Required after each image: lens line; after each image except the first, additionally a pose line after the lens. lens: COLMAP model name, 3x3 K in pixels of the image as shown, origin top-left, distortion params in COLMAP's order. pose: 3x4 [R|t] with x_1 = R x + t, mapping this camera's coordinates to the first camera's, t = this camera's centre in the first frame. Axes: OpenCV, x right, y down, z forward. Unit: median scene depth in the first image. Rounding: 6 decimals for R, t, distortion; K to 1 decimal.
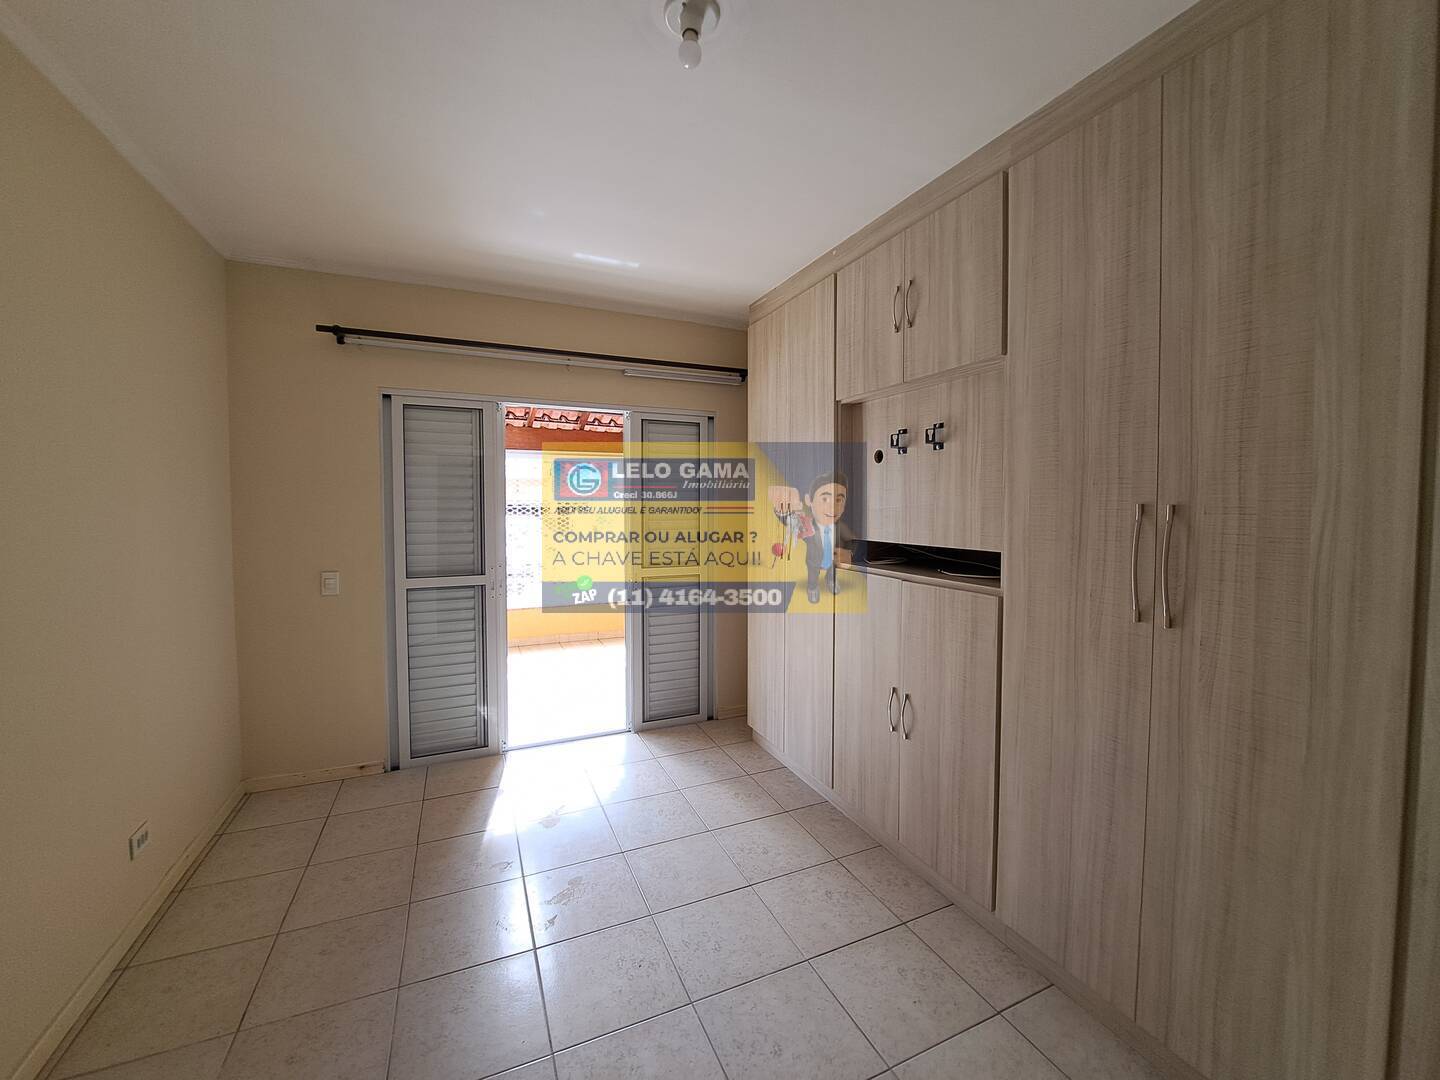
lens RADIAL K [[574.9, 0, 717.8], [0, 574.9, 528.9], [0, 0, 1]] dist [-0.014814, -0.001787]
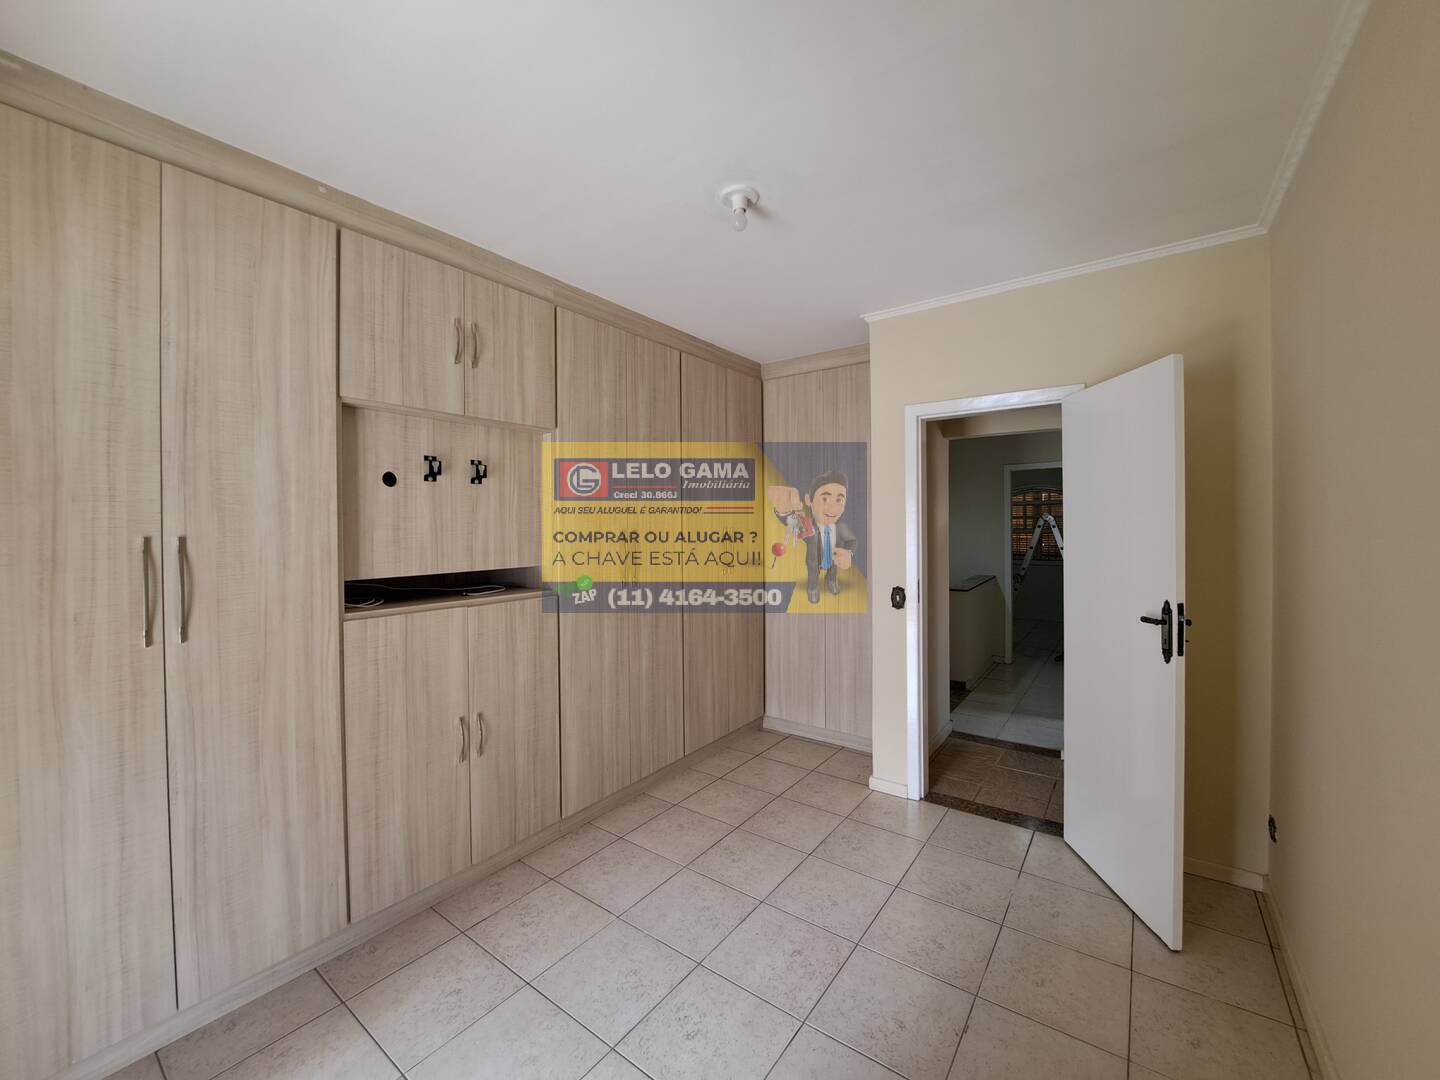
lens RADIAL K [[574.9, 0, 718.4], [0, 574.9, 535.6], [0, 0, 1]] dist [-0.014814, -0.001787]
pose [[-0.498716, -0.008173, 0.866727, -0.863759], [0.048427, 0.998131, 0.037277, -0.058931], [-0.865412, 0.060564, -0.497388, 1.215591]]
